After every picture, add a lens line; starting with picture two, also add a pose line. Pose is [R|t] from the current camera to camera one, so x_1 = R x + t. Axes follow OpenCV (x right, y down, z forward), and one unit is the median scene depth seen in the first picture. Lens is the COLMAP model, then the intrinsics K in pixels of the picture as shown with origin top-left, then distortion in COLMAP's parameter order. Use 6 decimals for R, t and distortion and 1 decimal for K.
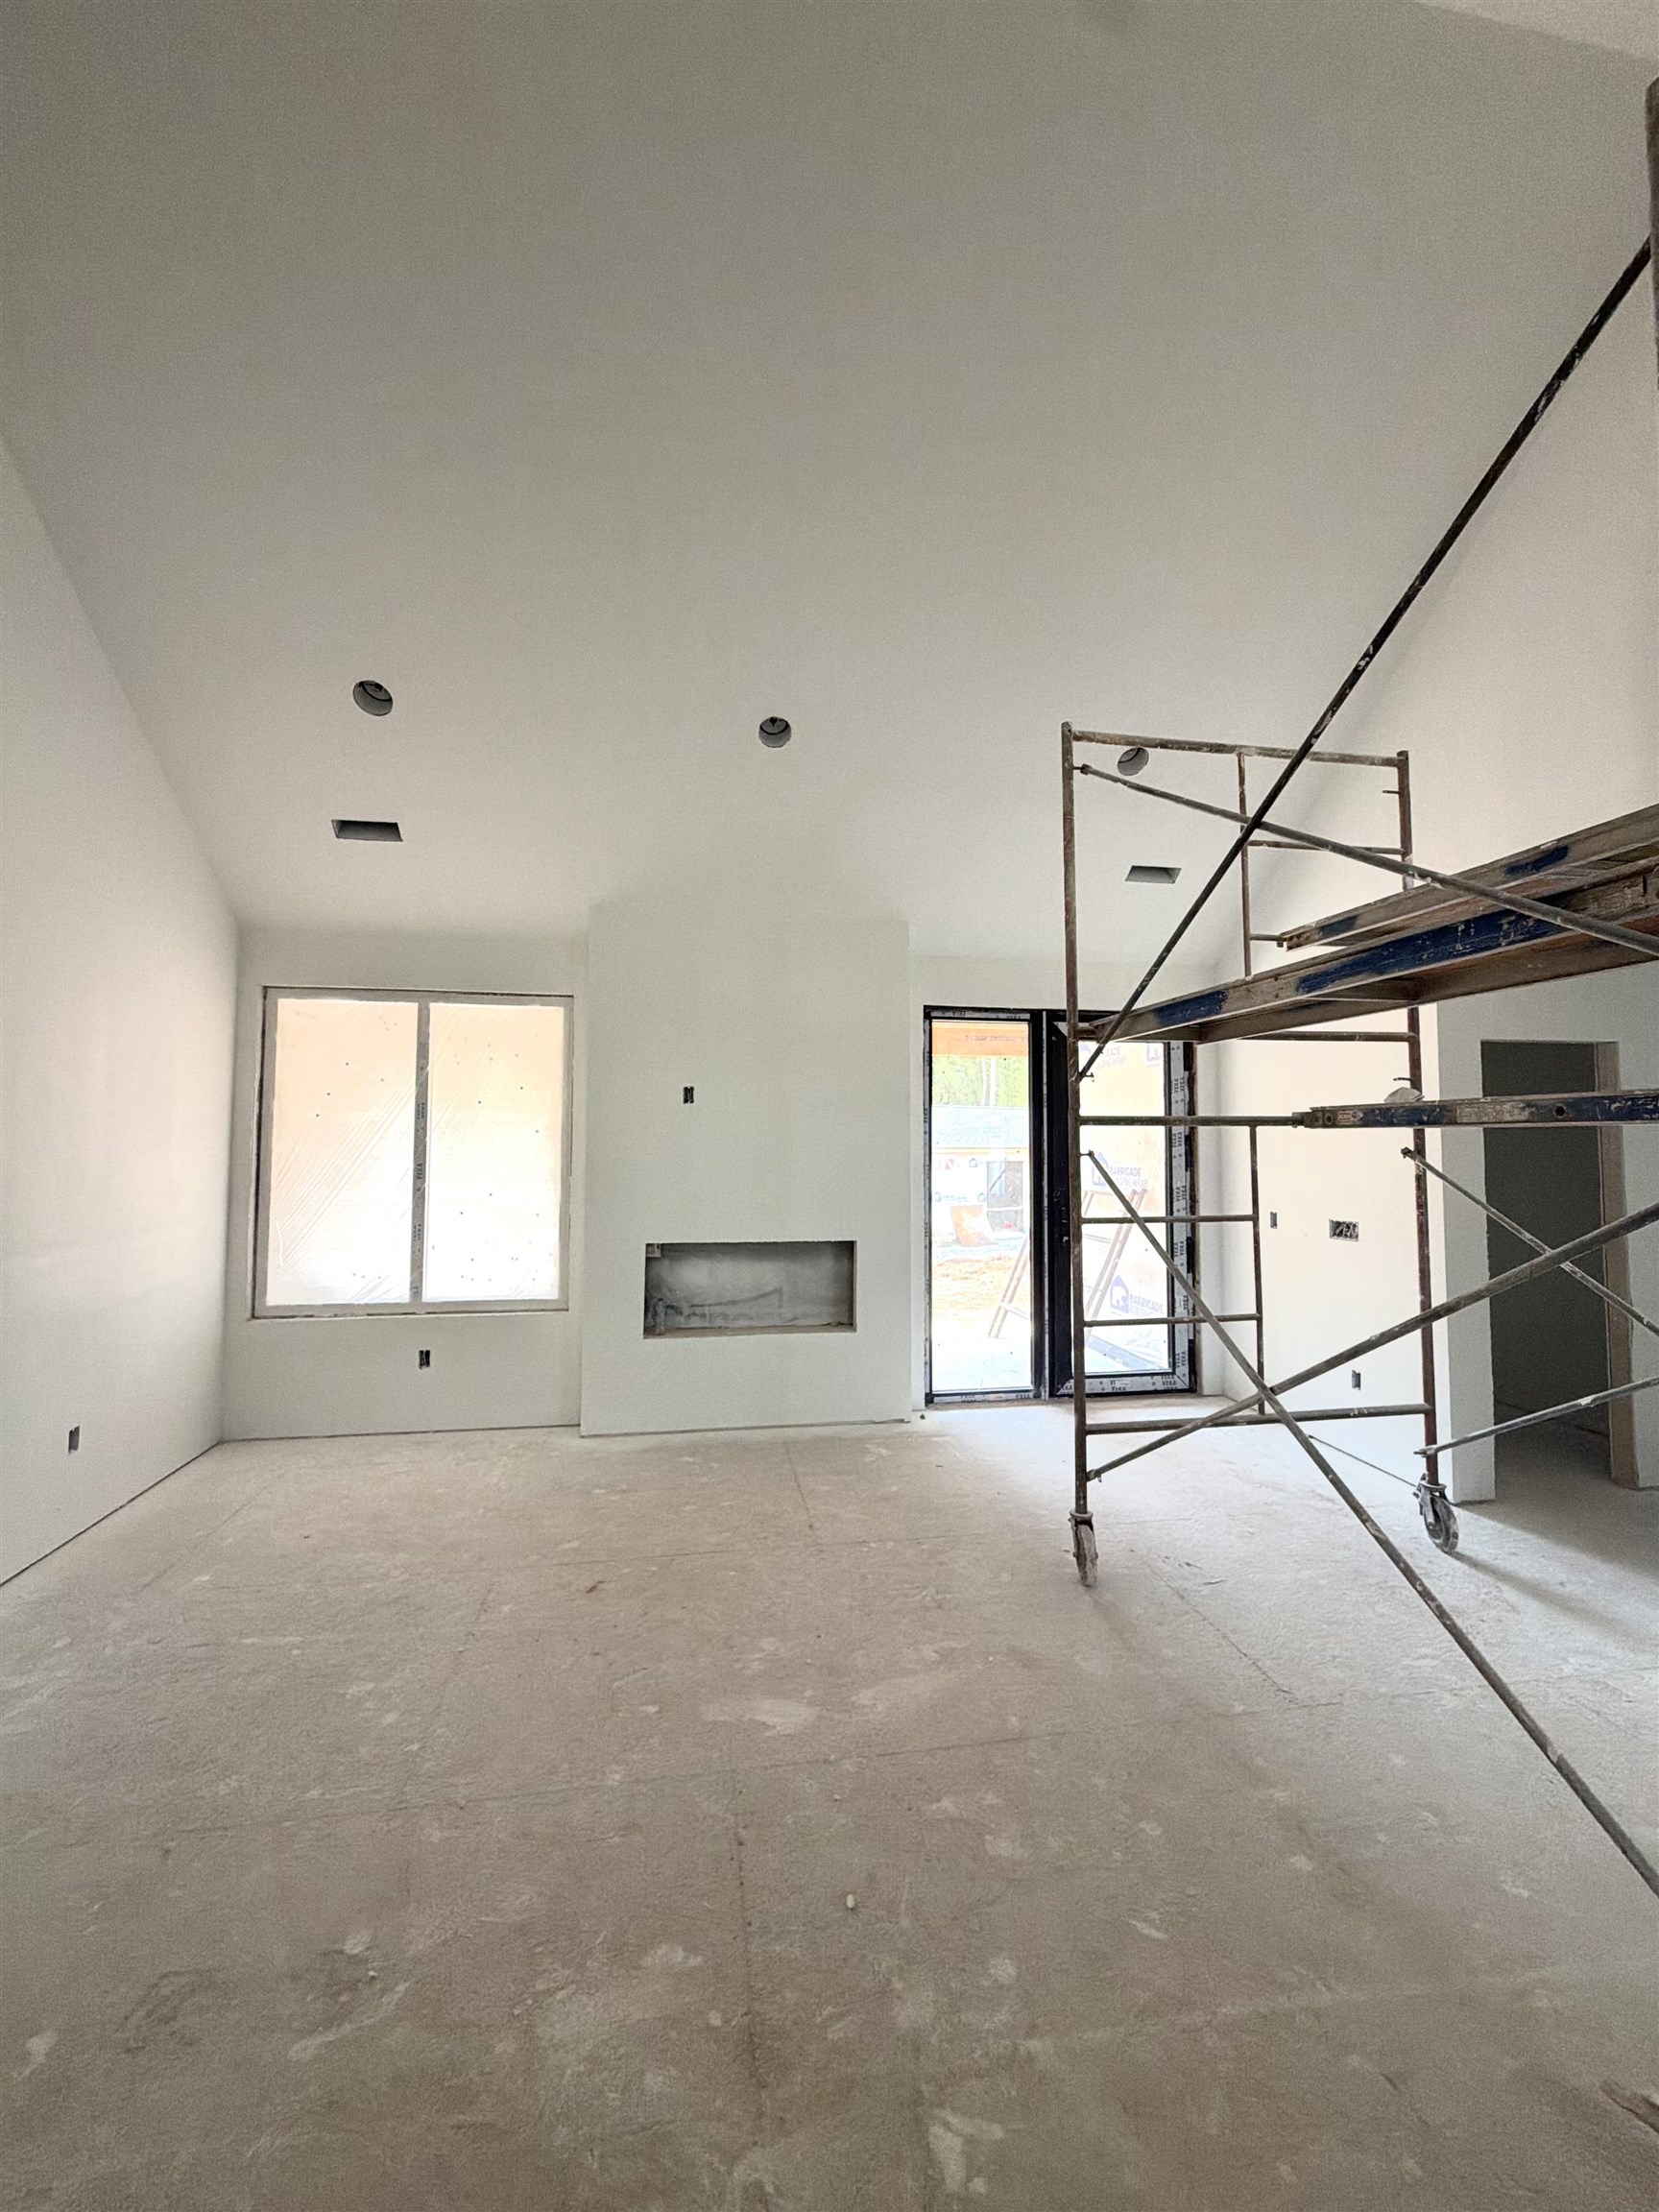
lens RADIAL K [[885.0, 0, 840.4], [0, 885.0, 1103.6], [0, 0, 1]] dist [0.001355, 0.000584]
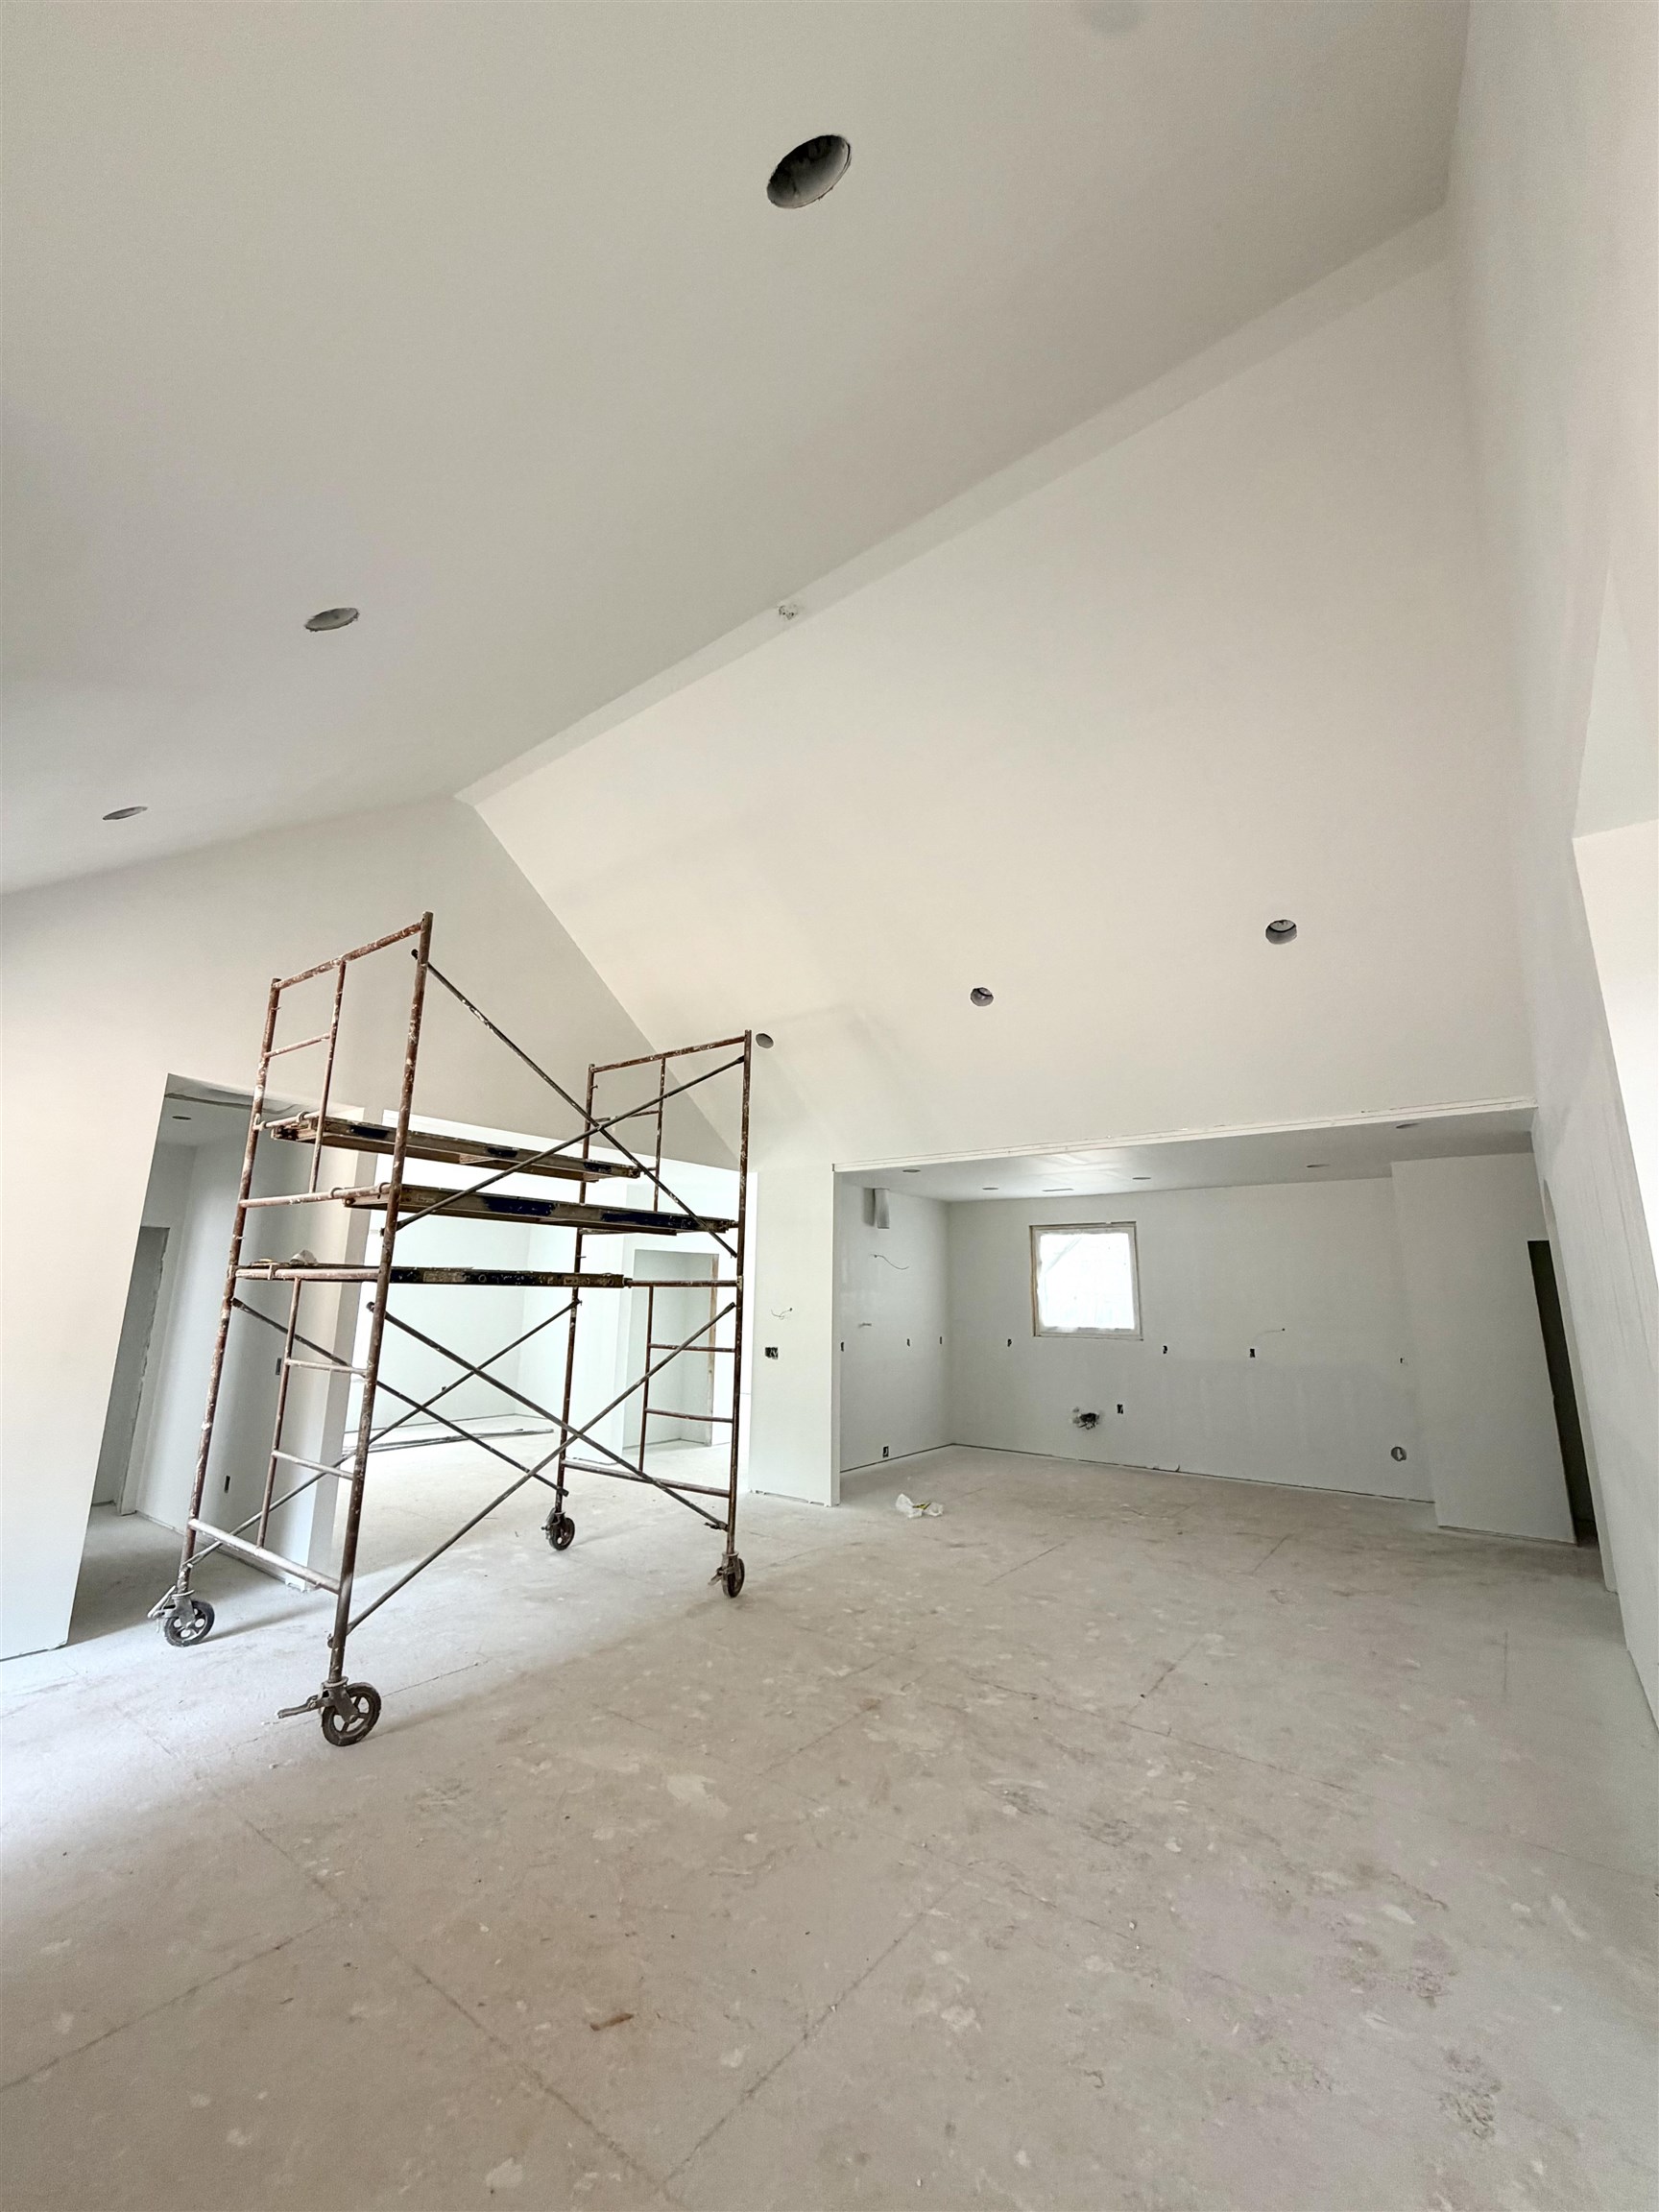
lens RADIAL K [[885.0, 0, 840.4], [0, 885.0, 1103.6], [0, 0, 1]] dist [0.001355, 0.000584]
pose [[-0.694823, 0.143655, 0.704687, -1.252773], [-0.045188, 0.969191, -0.242131, 0.080472], [-0.717760, -0.200081, -0.666925, 1.937509]]
